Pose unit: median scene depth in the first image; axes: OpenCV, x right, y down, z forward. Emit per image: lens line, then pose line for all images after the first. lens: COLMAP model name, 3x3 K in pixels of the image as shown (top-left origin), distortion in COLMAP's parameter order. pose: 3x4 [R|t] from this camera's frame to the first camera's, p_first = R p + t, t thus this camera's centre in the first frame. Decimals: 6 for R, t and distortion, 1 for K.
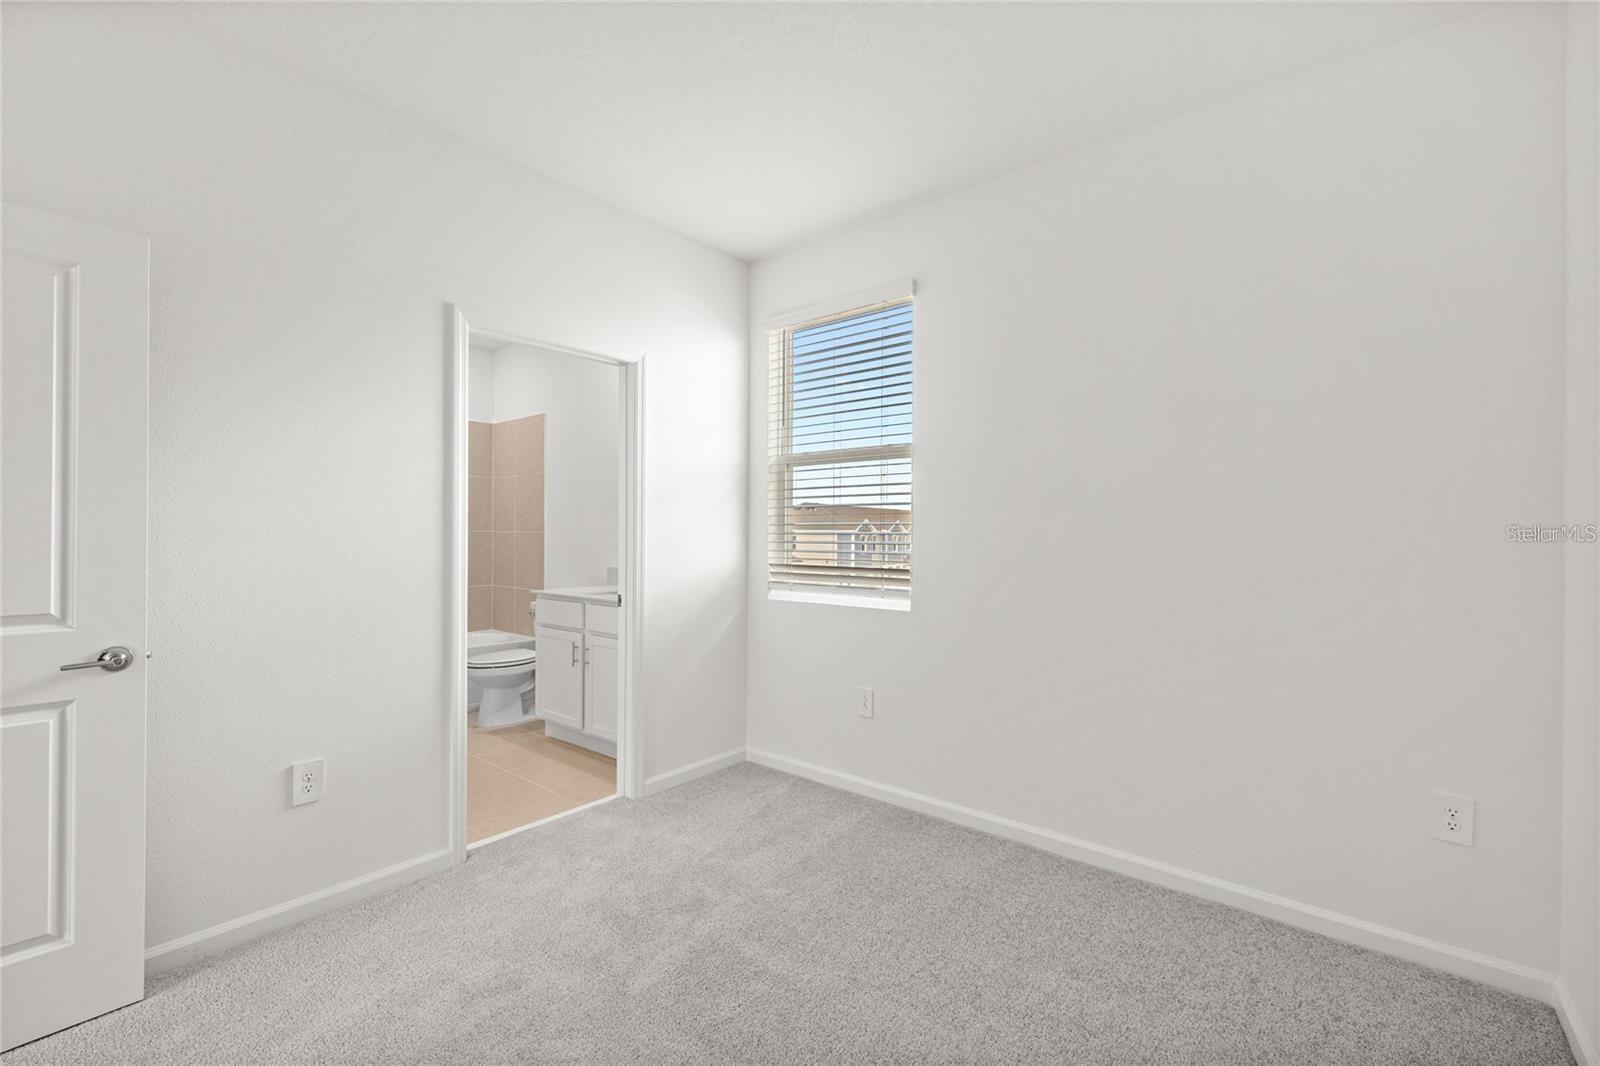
lens RADIAL K [[682.4, 0, 802.9], [0, 682.4, 533.3], [0, 0, 1]] dist [0.004847, 0.000214]
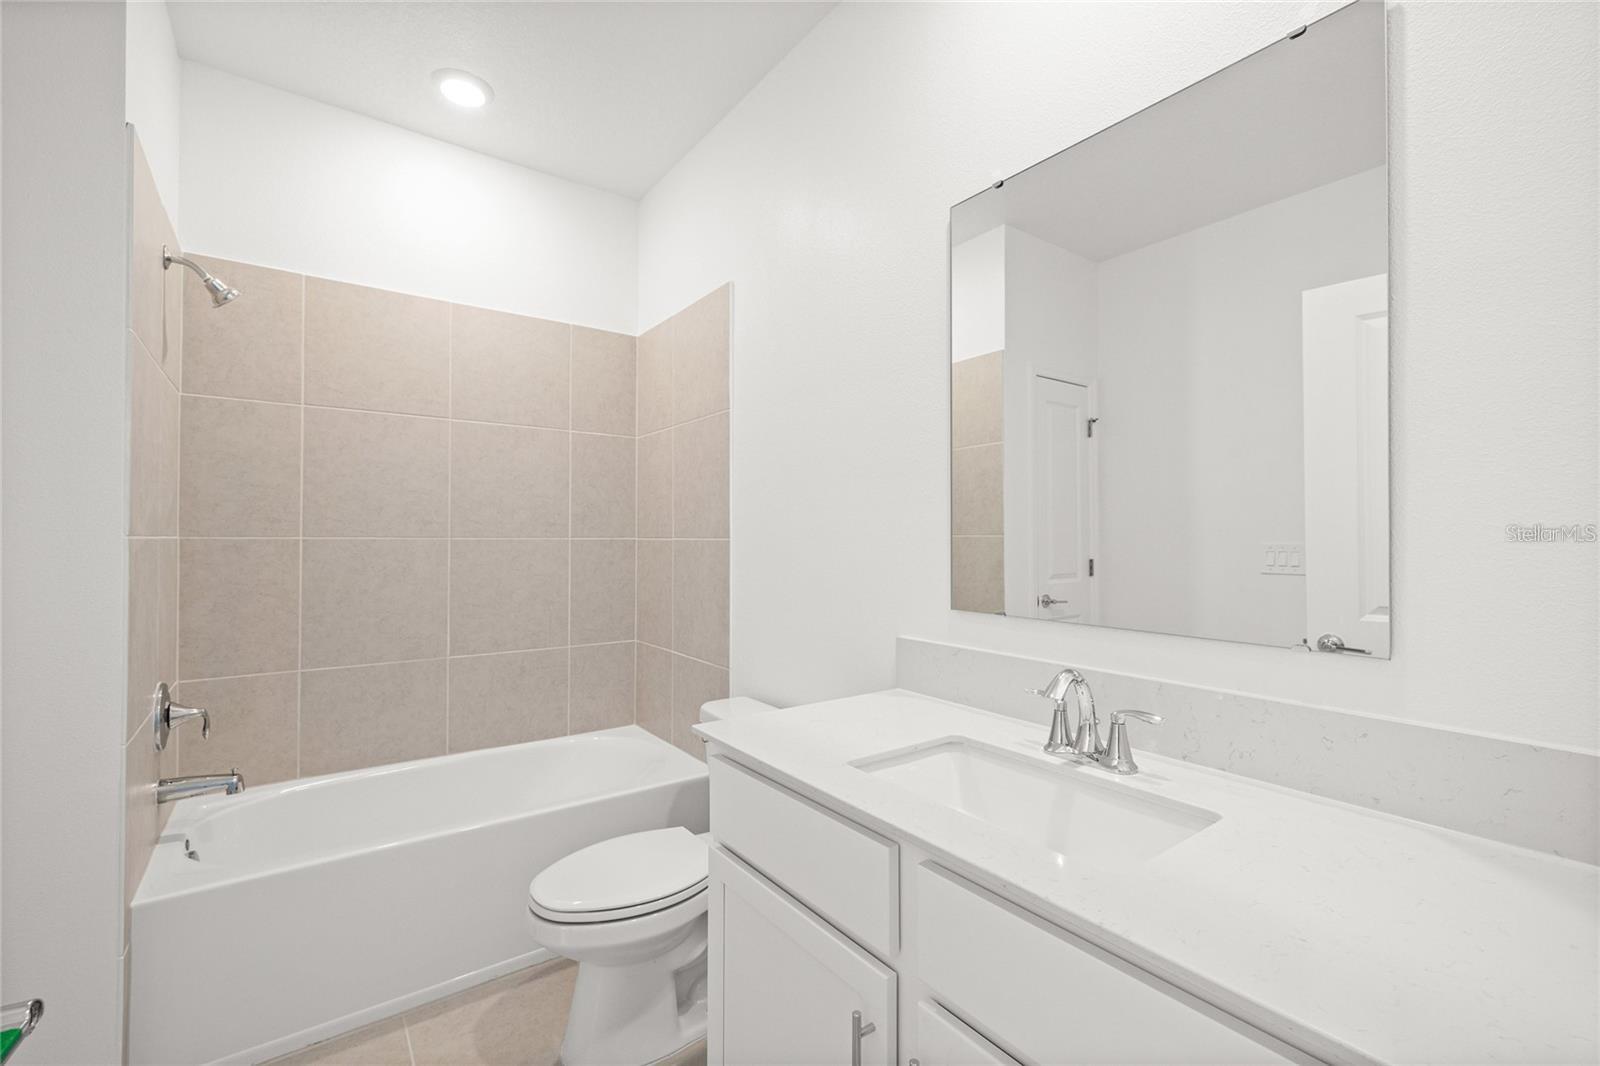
lens RADIAL K [[682.4, 0, 794.7], [0, 682.4, 532.9], [0, 0, 1]] dist [0.004847, 0.000214]
pose [[0.967519, 0.000059, -0.252798, -0.253183], [-0.002991, 0.999933, -0.011211, -0.002194], [0.252780, 0.011603, 0.967454, 0.651690]]
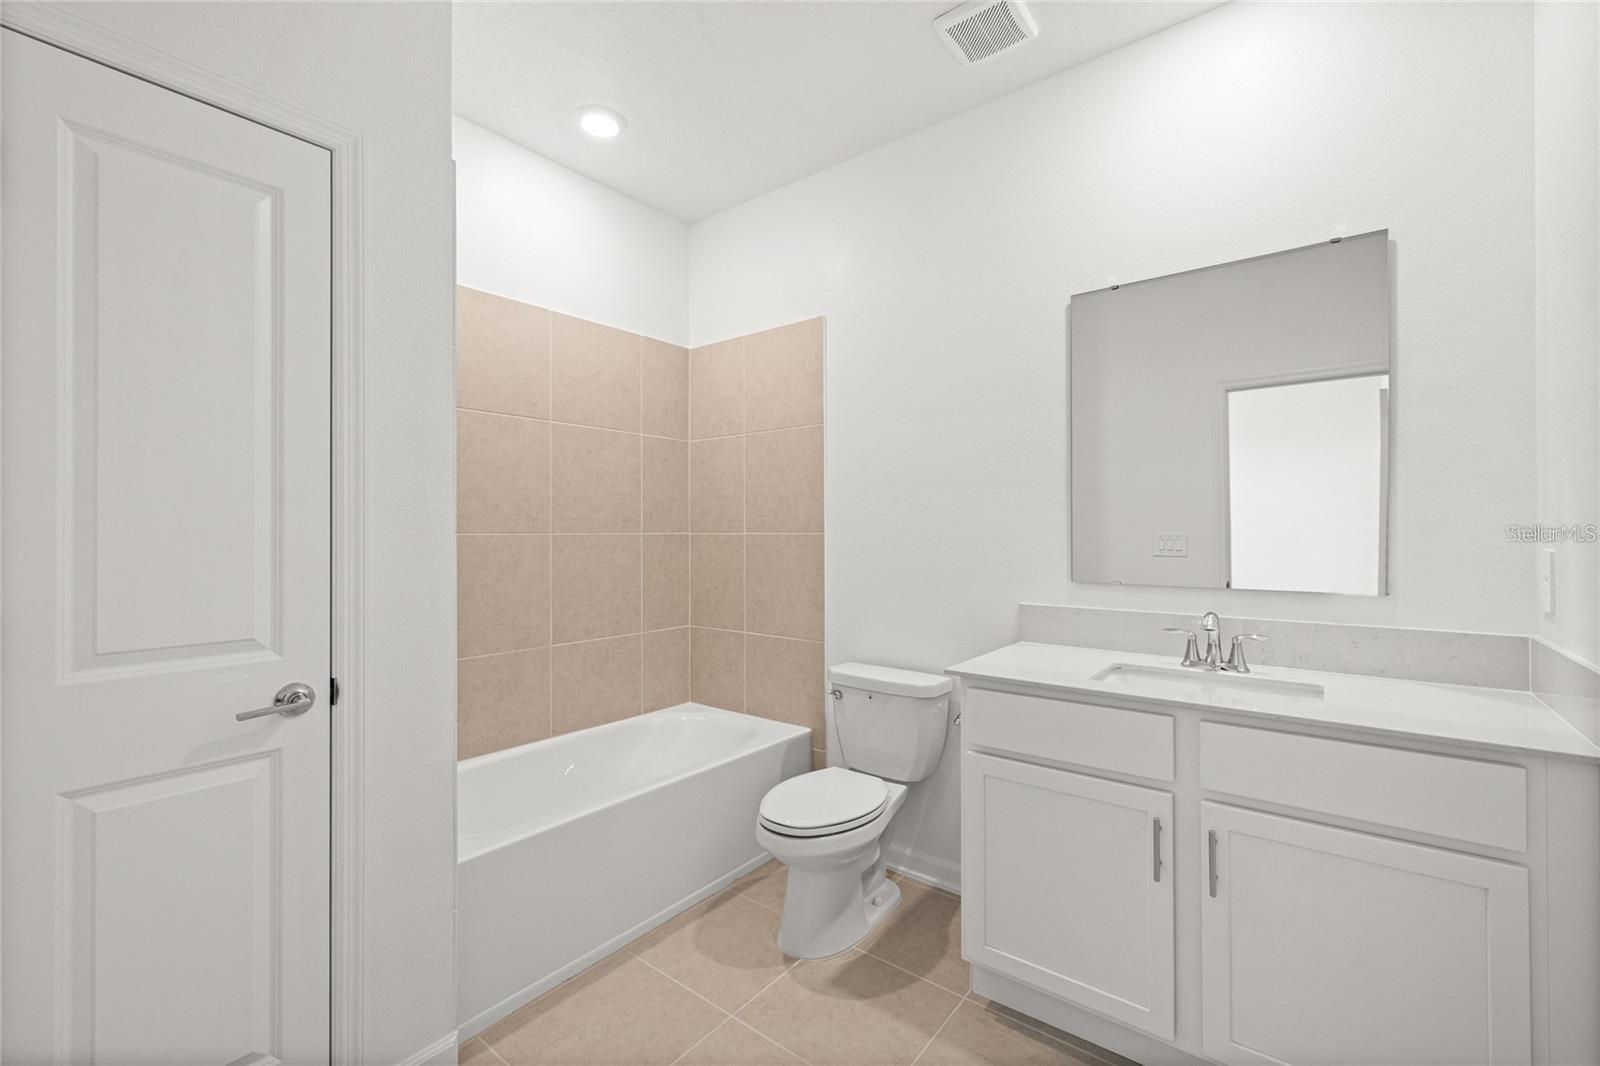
lens RADIAL K [[682.4, 0, 803.6], [0, 682.4, 530.6], [0, 0, 1]] dist [0.004847, 0.000214]
pose [[0.999792, -0.003386, 0.020105, -0.462922], [0.003472, 0.999985, -0.004247, -0.002656], [-0.020090, 0.004316, 0.999789, 0.523283]]
